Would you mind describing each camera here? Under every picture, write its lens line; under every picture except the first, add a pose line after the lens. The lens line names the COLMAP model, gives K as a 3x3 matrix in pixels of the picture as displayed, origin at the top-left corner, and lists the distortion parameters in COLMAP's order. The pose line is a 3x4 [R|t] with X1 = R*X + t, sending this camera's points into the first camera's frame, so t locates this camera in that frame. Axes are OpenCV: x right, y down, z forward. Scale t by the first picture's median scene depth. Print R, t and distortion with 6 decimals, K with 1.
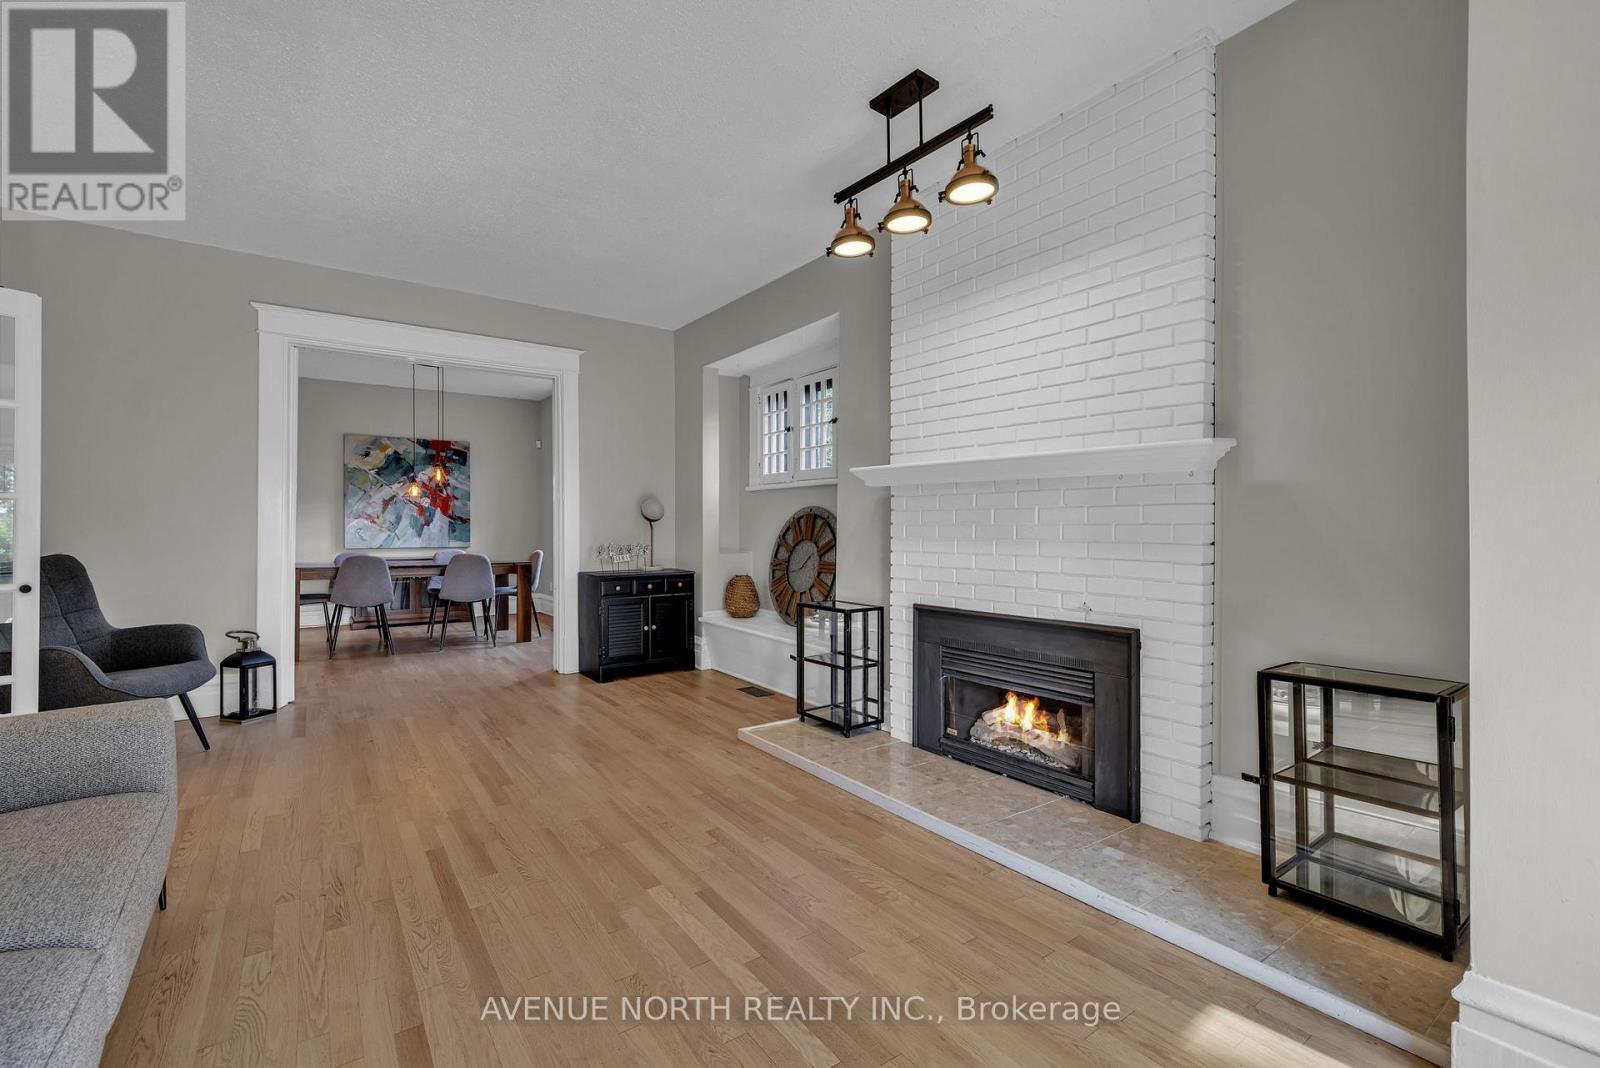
lens RADIAL K [[689.4, 0, 804.6], [0, 689.4, 533.5], [0, 0, 1]] dist [0.000772, 0.000537]
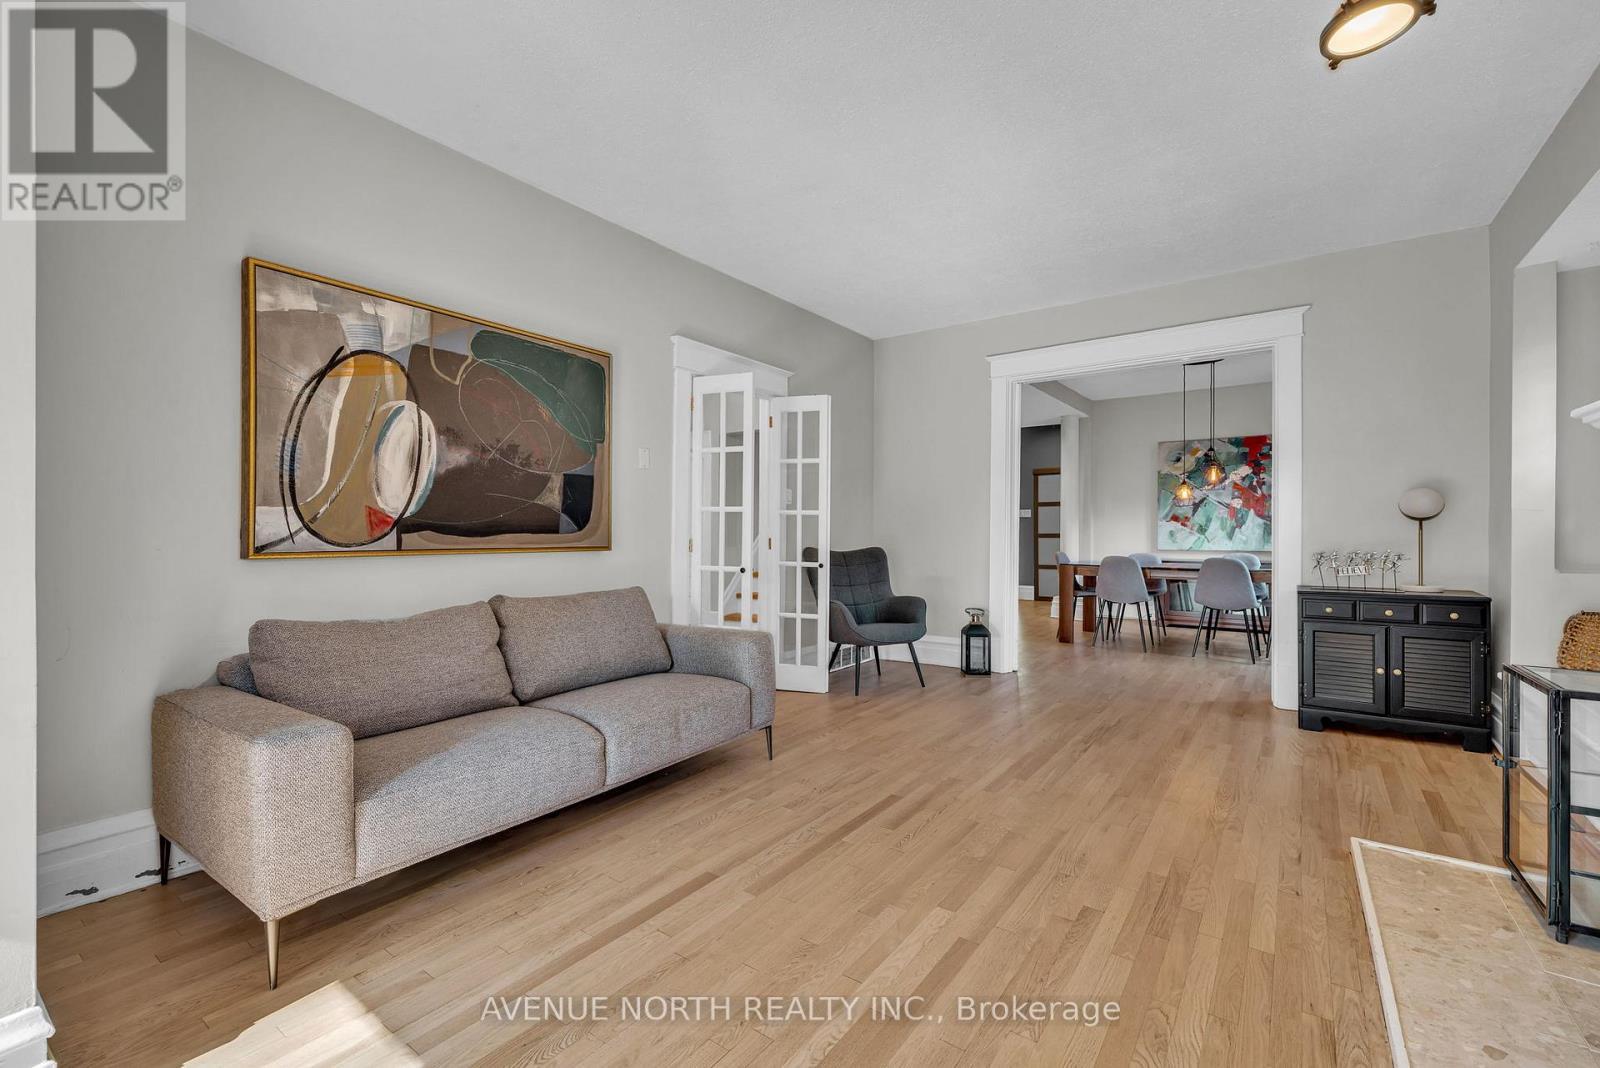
lens RADIAL K [[689.4, 0, 812.4], [0, 689.4, 527.6], [0, 0, 1]] dist [0.000772, 0.000537]
pose [[0.313104, -0.005327, -0.949704, 0.254526], [-0.007032, 0.999944, -0.007927, -0.000312], [0.949693, 0.009160, 0.313049, 0.214890]]
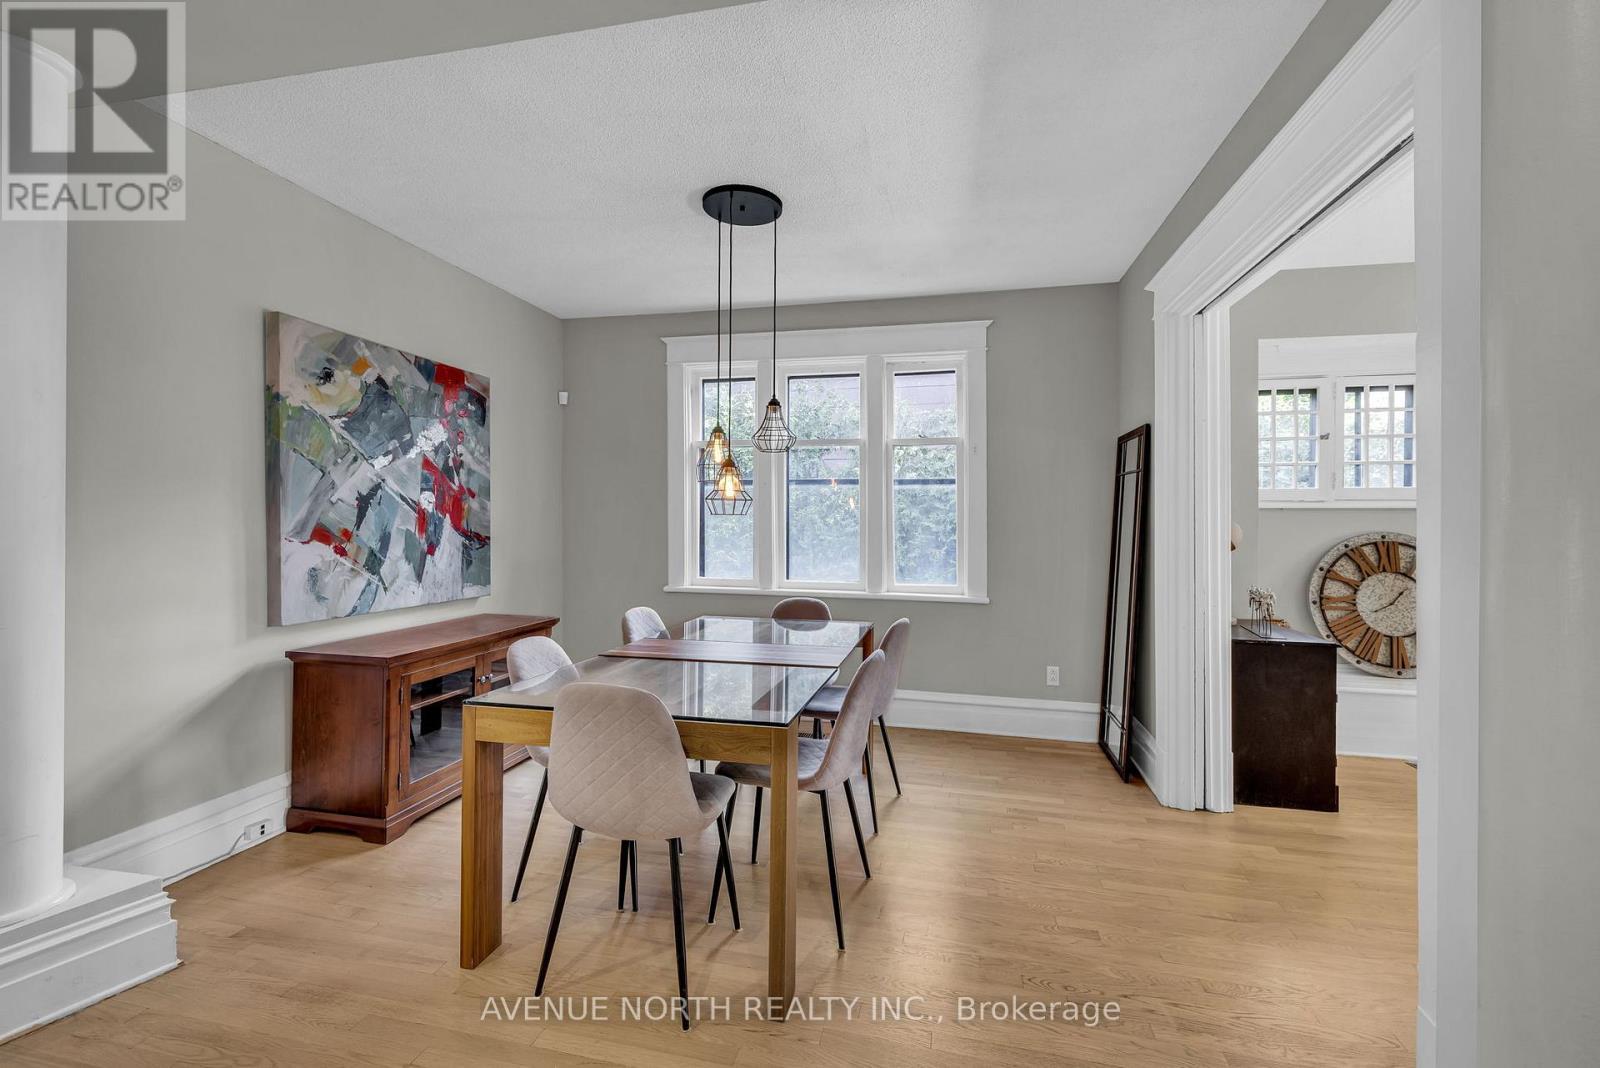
lens RADIAL K [[689.4, 0, 812.0], [0, 689.4, 525.0], [0, 0, 1]] dist [0.000772, 0.000537]
pose [[0.753888, 0.003277, 0.656995, -0.971127], [0.001416, 0.999977, -0.006613, -0.040244], [-0.657002, 0.005916, 0.753866, 0.752463]]
